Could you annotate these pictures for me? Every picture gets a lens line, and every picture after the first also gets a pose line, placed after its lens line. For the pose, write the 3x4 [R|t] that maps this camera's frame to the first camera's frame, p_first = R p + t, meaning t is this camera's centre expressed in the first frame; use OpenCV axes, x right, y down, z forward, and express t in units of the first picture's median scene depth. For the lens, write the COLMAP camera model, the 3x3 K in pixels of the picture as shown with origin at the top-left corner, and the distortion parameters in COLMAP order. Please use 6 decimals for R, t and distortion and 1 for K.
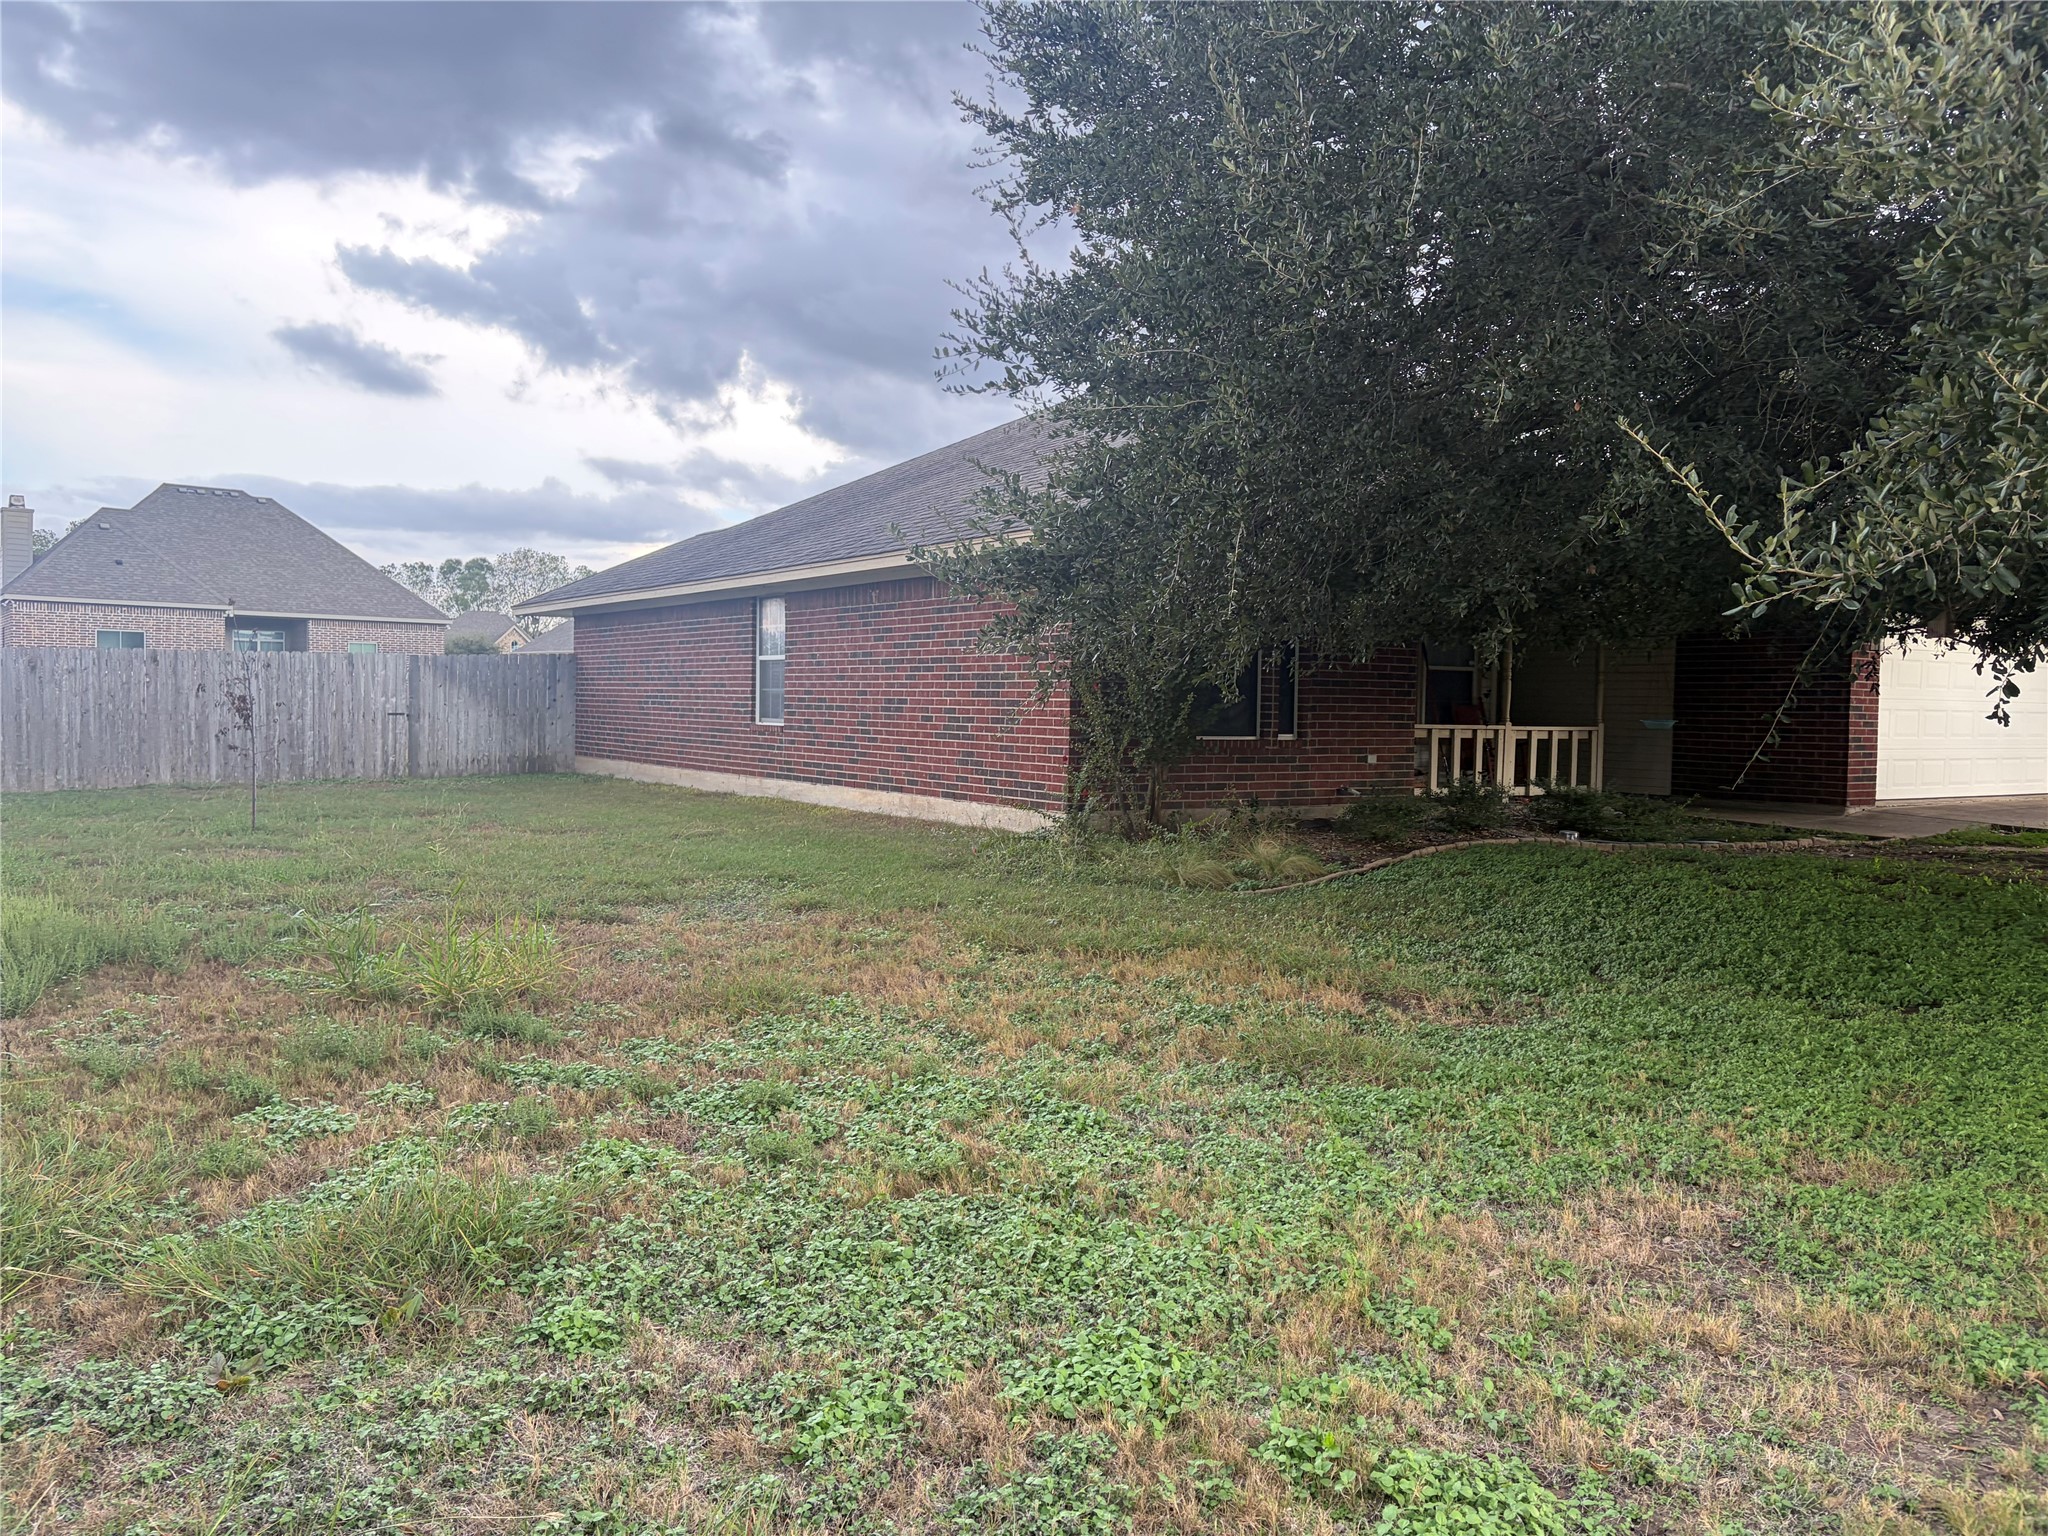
lens RADIAL K [[1518.4, 0, 967.4], [0, 1518.4, 773.4], [0, 0, 1]] dist [0.032415, -0.001184]
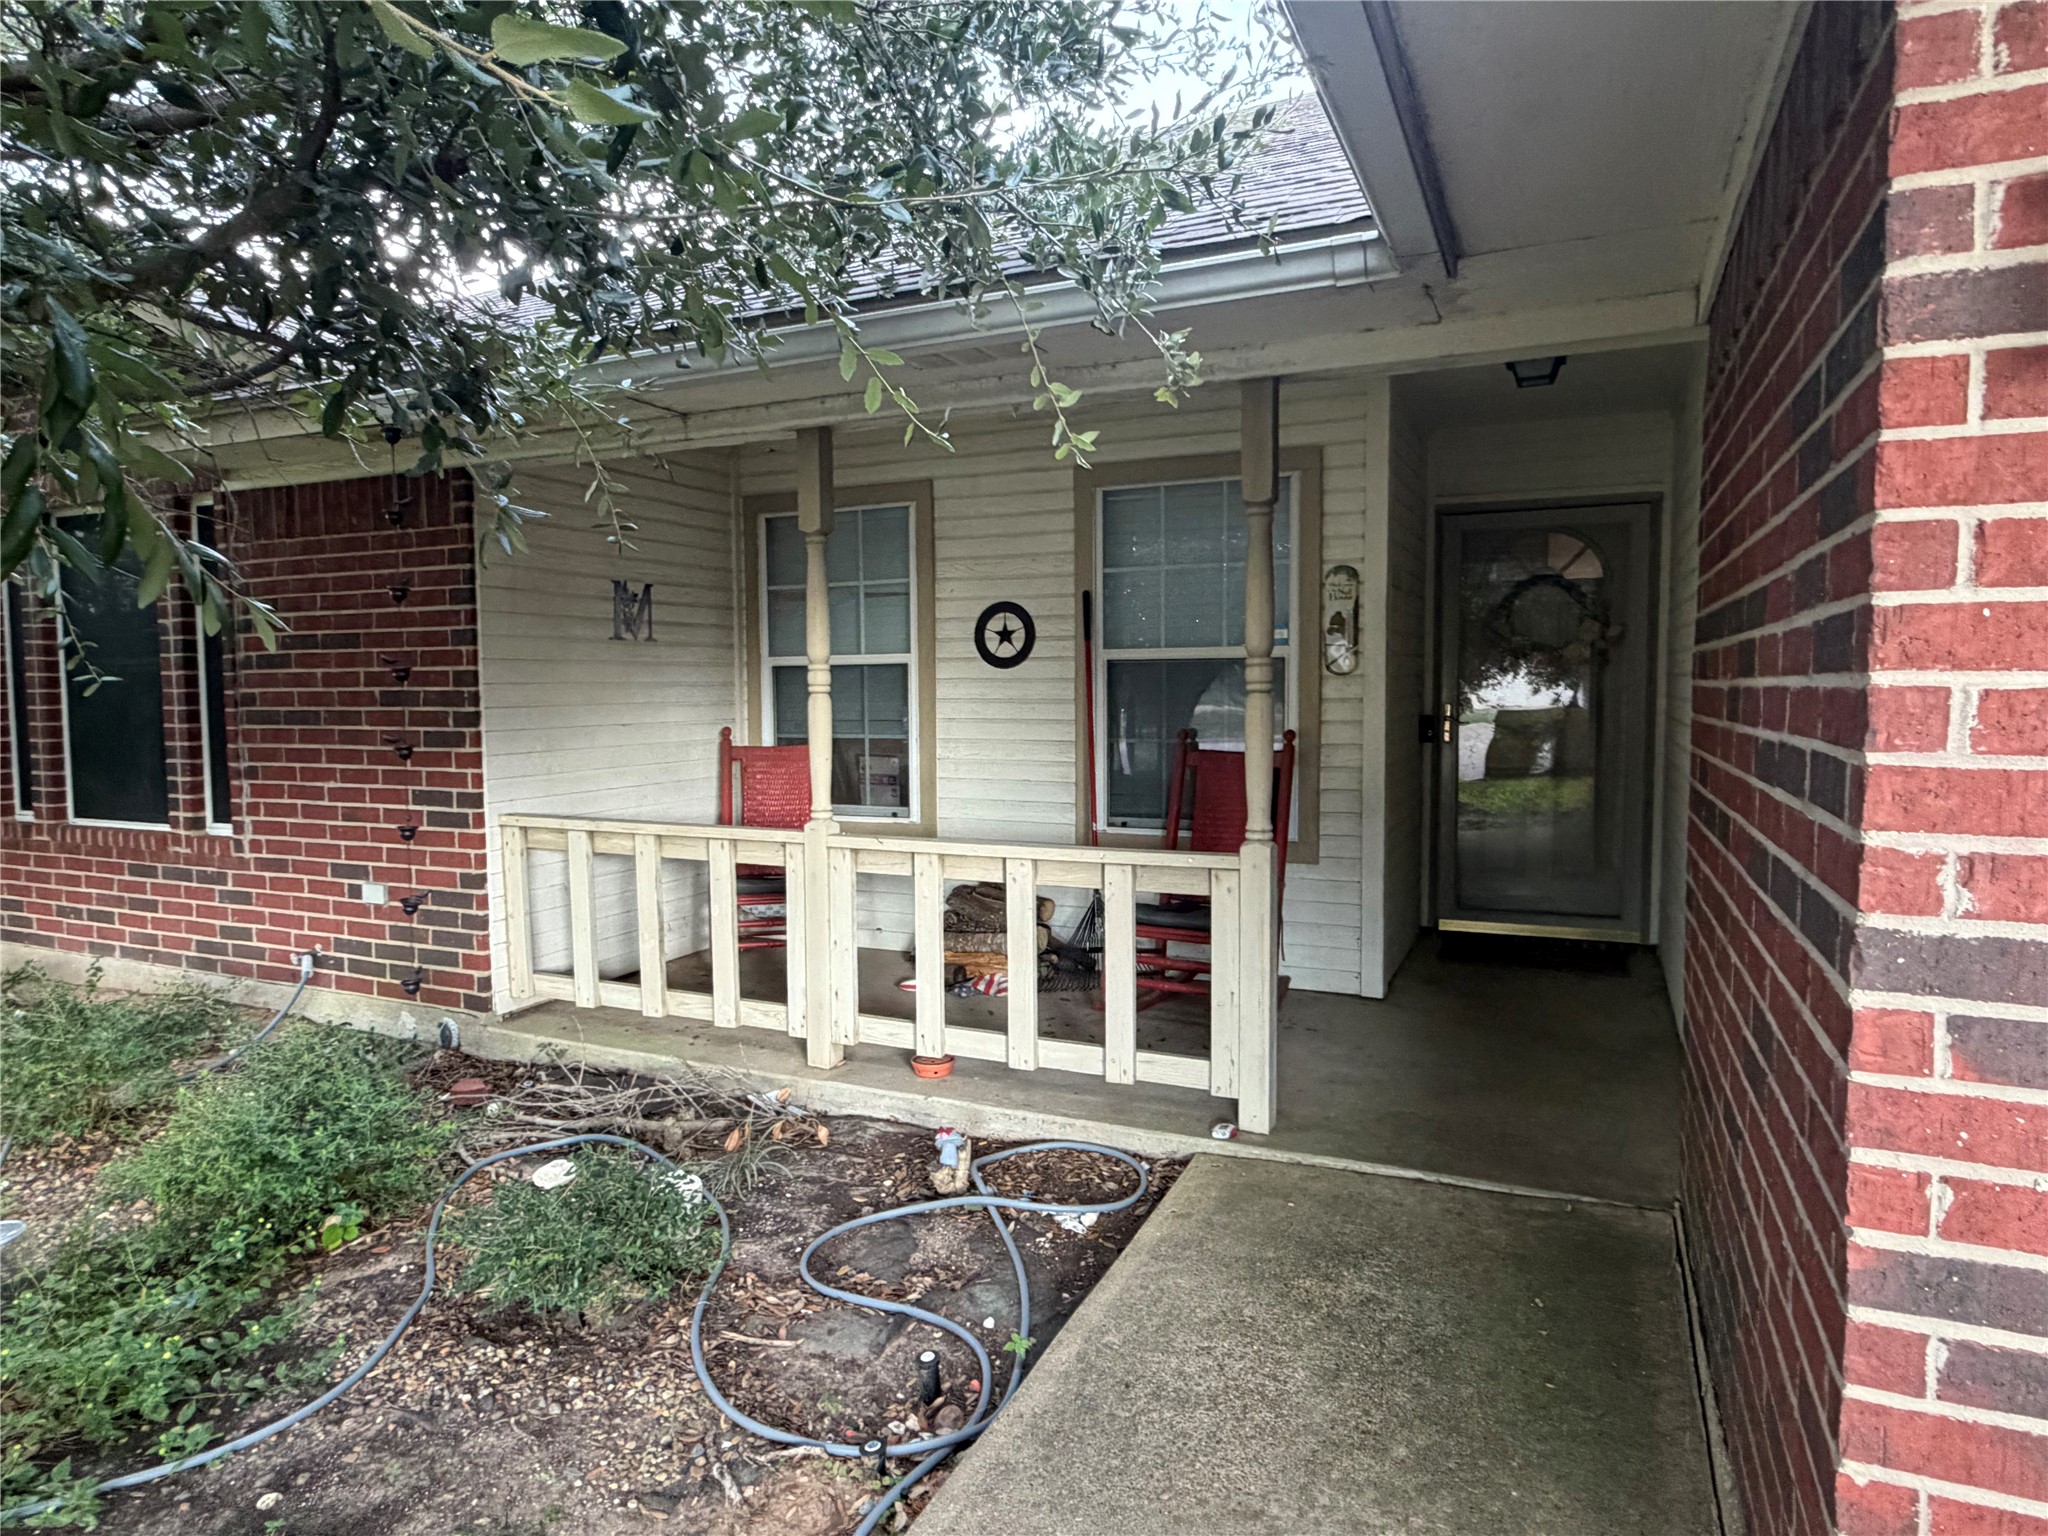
lens RADIAL K [[1259.1, 0, 1024.0], [0, 1259.1, 768.0], [0, 0, 1]] dist [-0.005626, -0.002077]
pose [[0.540826, 0.037631, -0.840292, 0.612813], [-0.020156, 0.999292, 0.031779, -0.055210], [0.840893, -0.000250, 0.541202, 0.894429]]
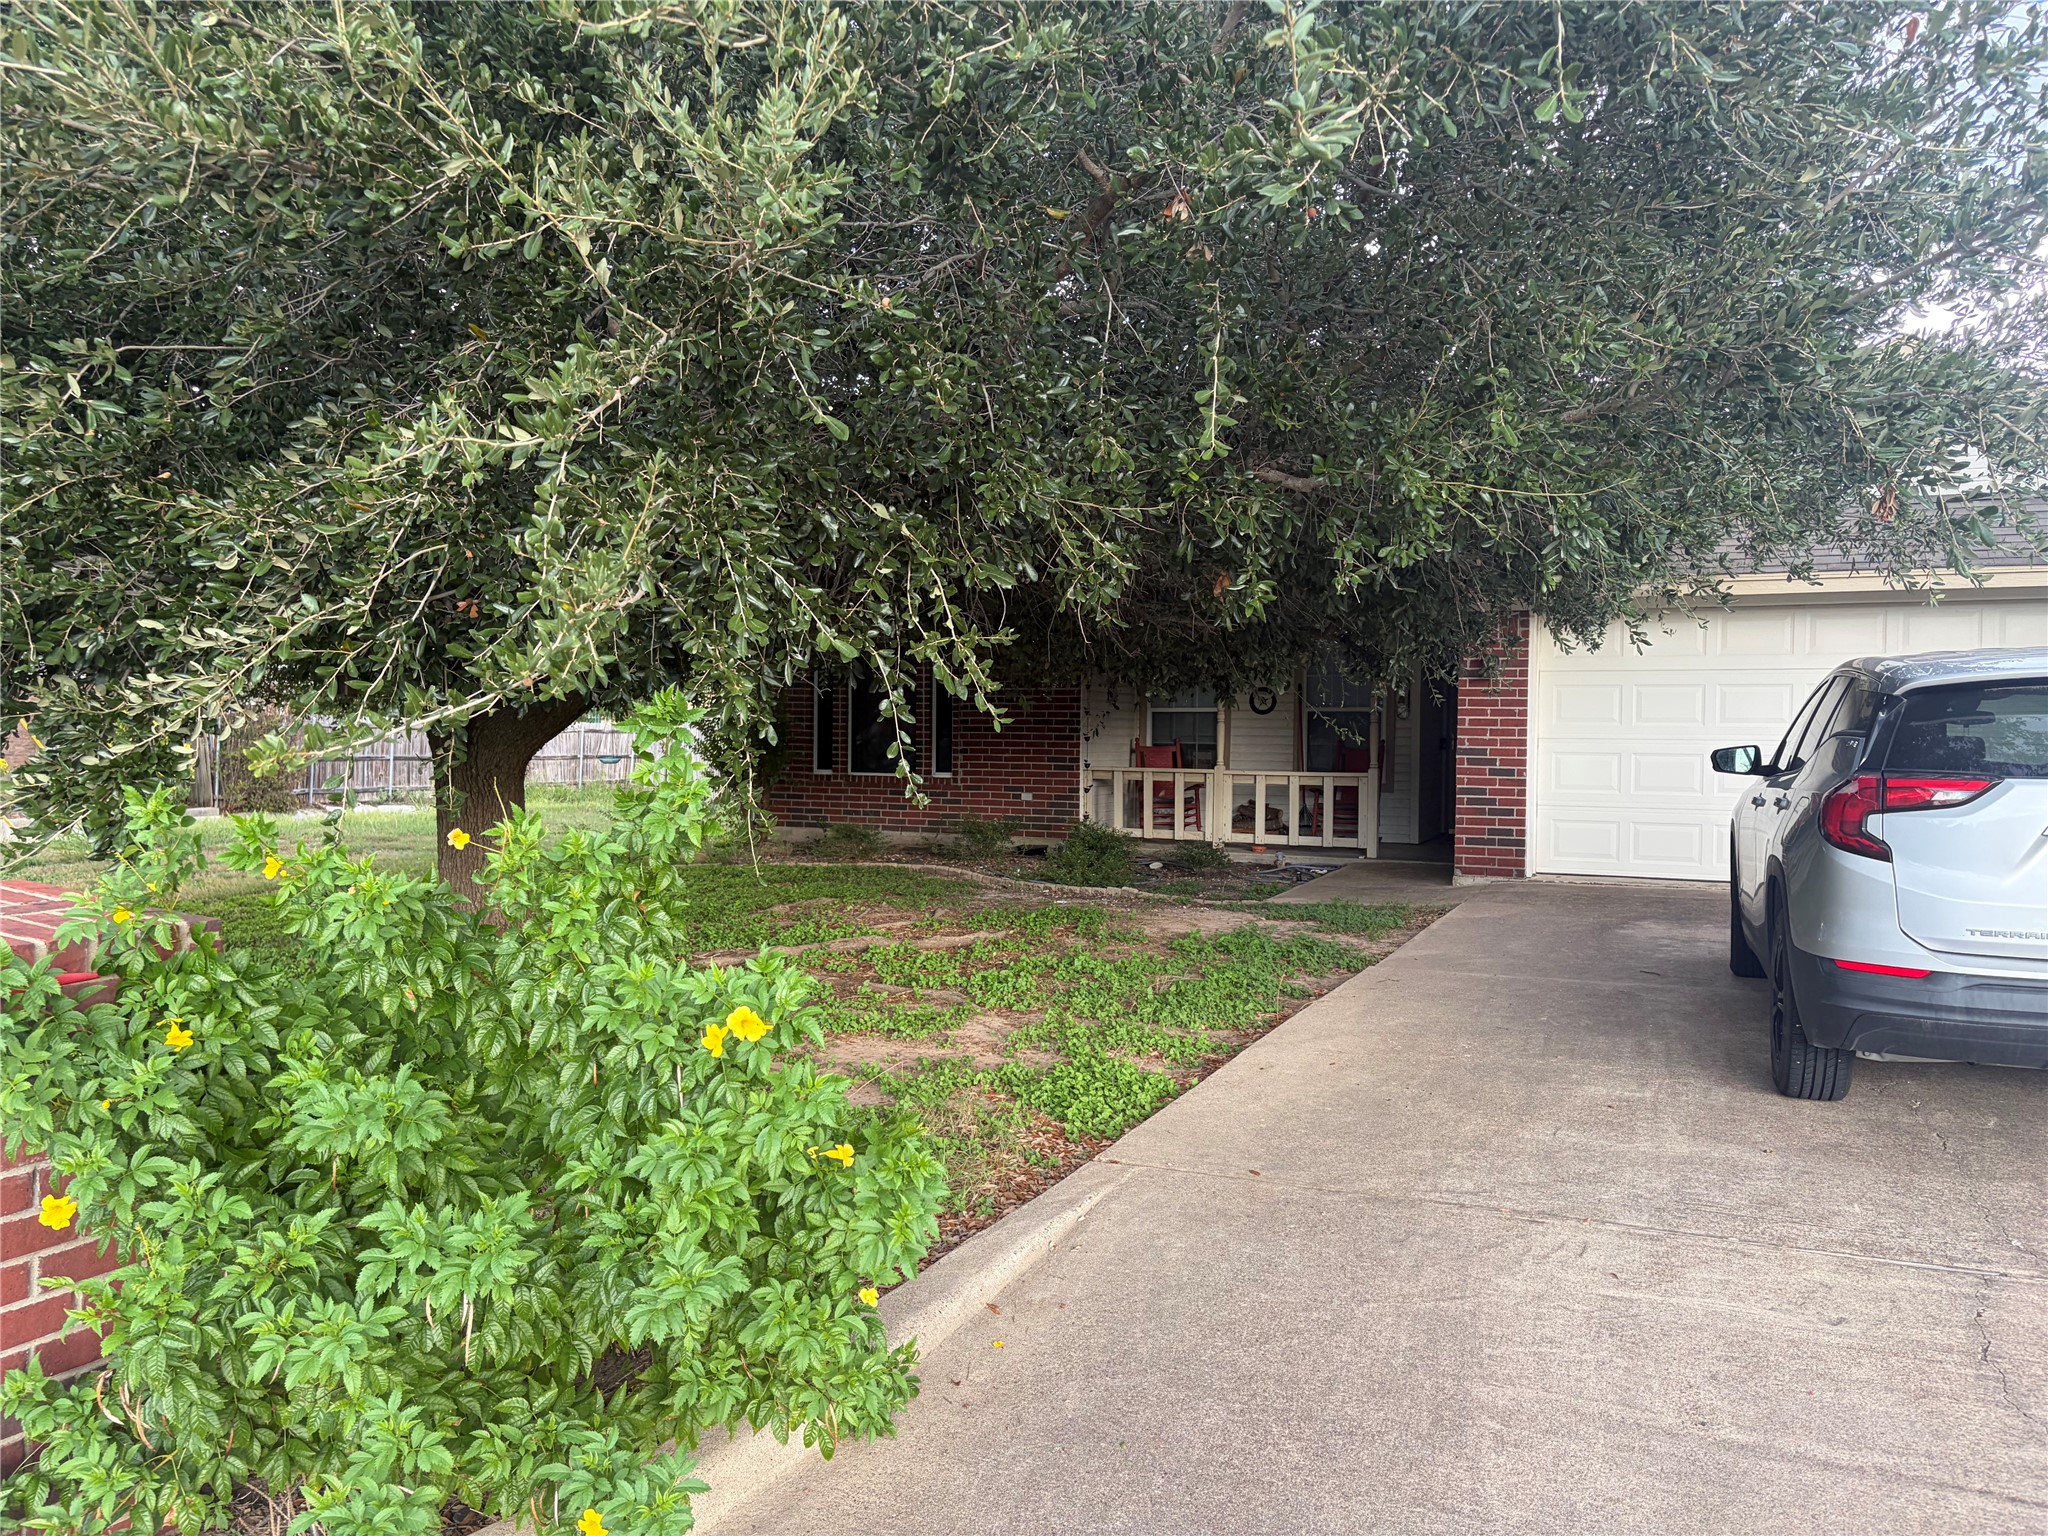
lens RADIAL K [[1518.4, 0, 967.4], [0, 1518.4, 773.4], [0, 0, 1]] dist [0.032415, -0.001184]
pose [[0.490731, 0.012154, -0.871226, 1.127348], [-0.039642, 0.999179, -0.008390, -0.014168], [0.870409, 0.038655, 0.490810, 0.386611]]
